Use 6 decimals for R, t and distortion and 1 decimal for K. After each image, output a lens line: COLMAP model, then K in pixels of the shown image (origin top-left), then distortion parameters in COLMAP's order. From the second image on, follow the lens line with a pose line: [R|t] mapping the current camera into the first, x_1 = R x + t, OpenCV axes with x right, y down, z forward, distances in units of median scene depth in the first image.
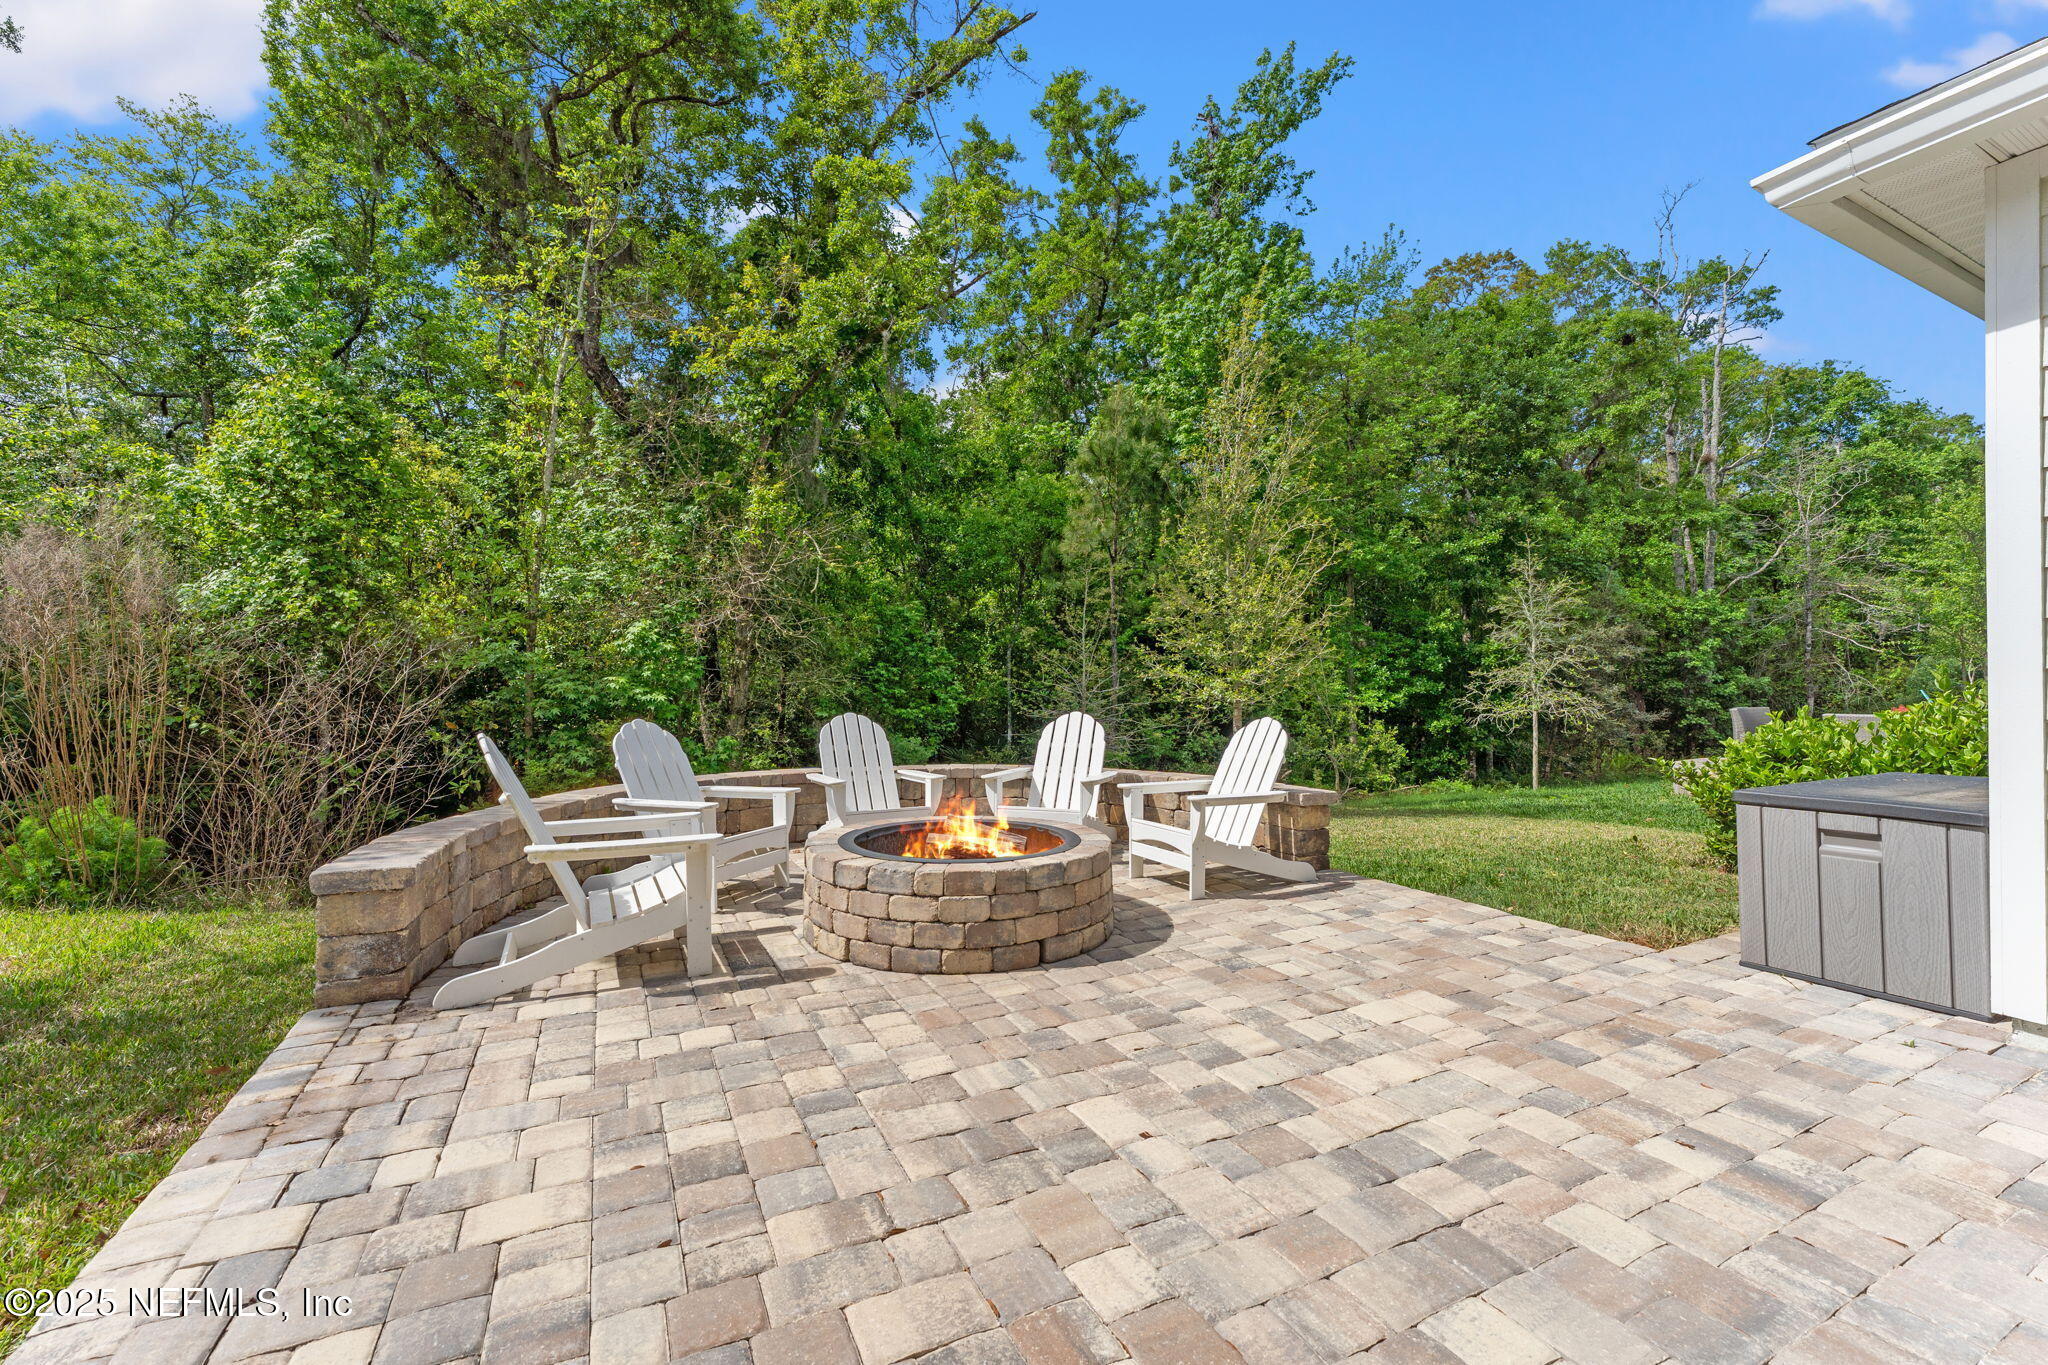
lens RADIAL K [[837.7, 0, 1018.8], [0, 837.7, 698.6], [0, 0, 1]] dist [-0.013404, -0.000044]
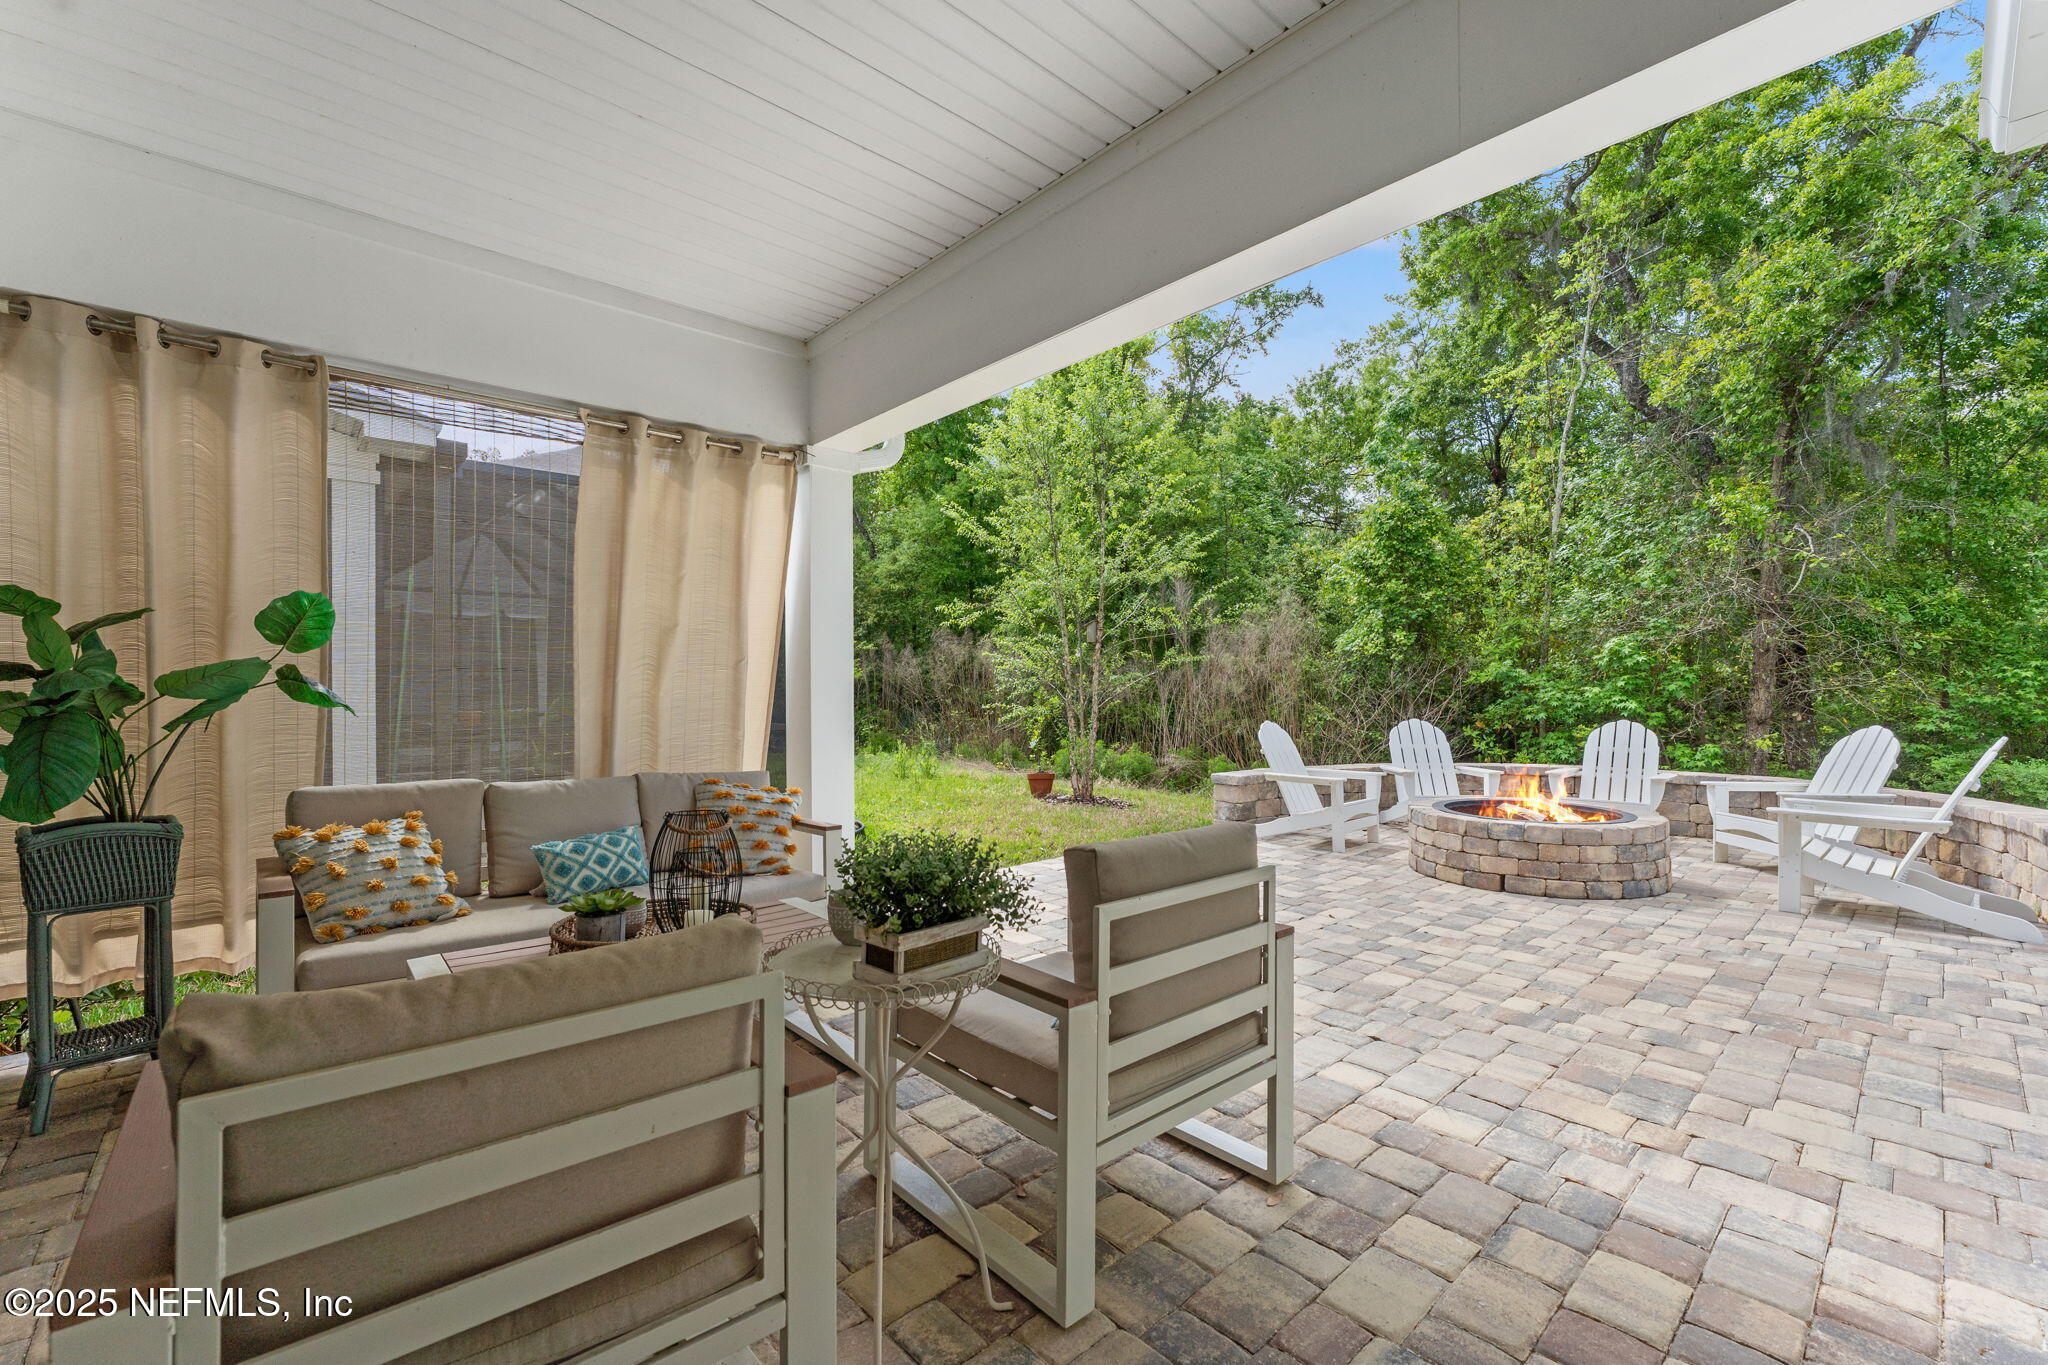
lens RADIAL K [[837.7, 0, 1018.8], [0, 837.7, 698.6], [0, 0, 1]] dist [-0.013404, -0.000044]
pose [[0.265562, -0.000633, -0.964094, 1.068024], [-0.004446, 0.999988, -0.001882, -0.010440], [0.964084, 0.004786, 0.265556, -0.177500]]
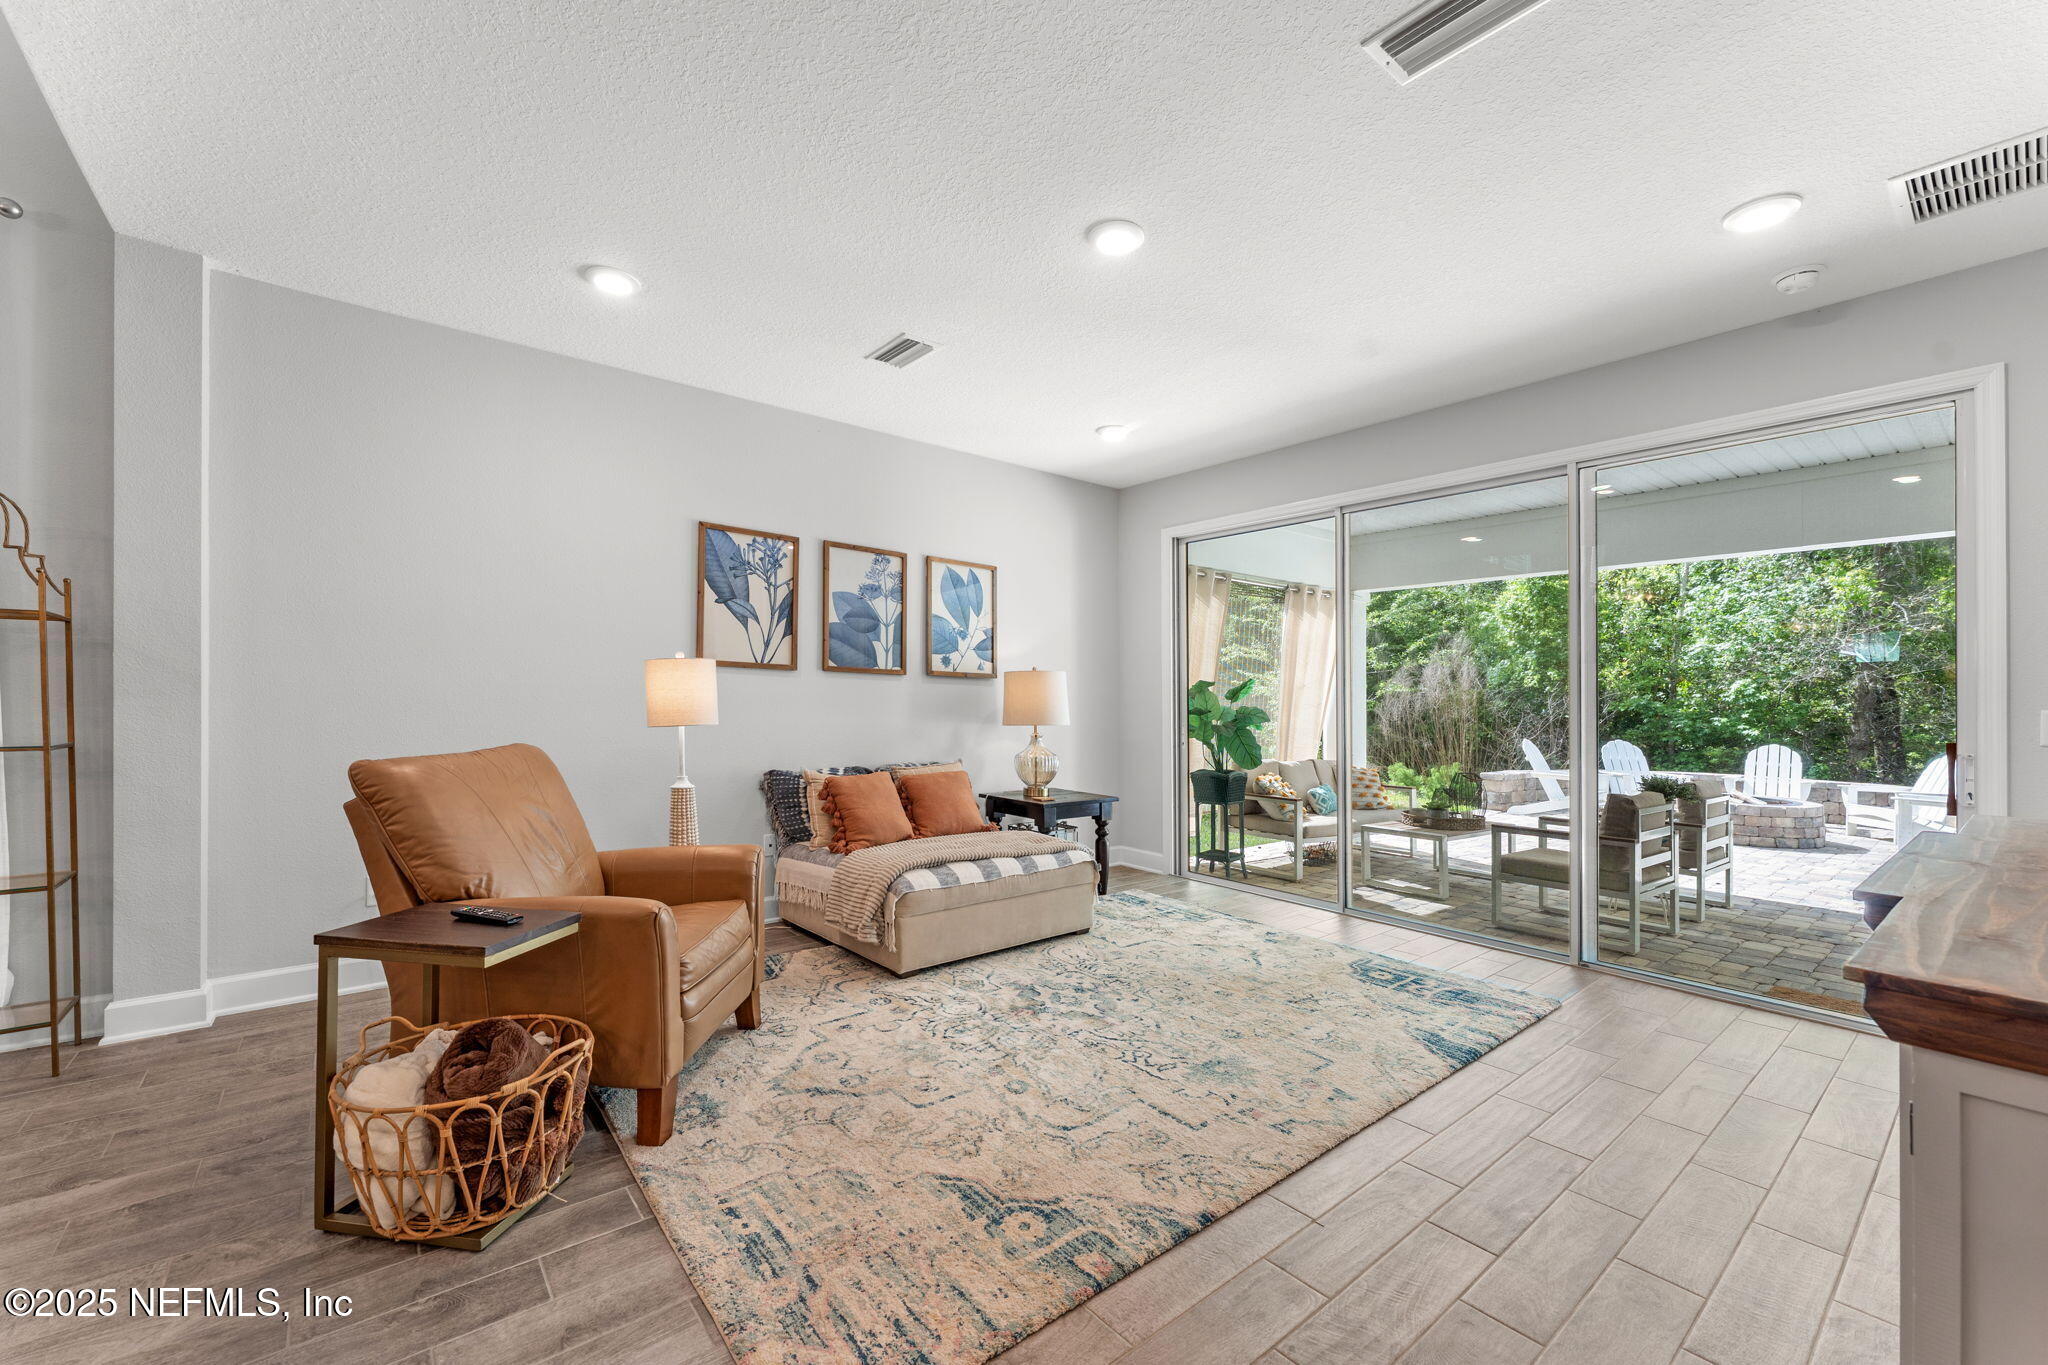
lens RADIAL K [[811.5, 0, 1019.9], [0, 811.5, 691.5], [0, 0, 1]] dist [0.012088, -0.000203]
pose [[0.220224, -0.007722, -0.975419, 1.752630], [-0.030499, 0.999425, -0.014798, -0.032407], [0.974972, 0.033008, 0.219862, -1.441039]]
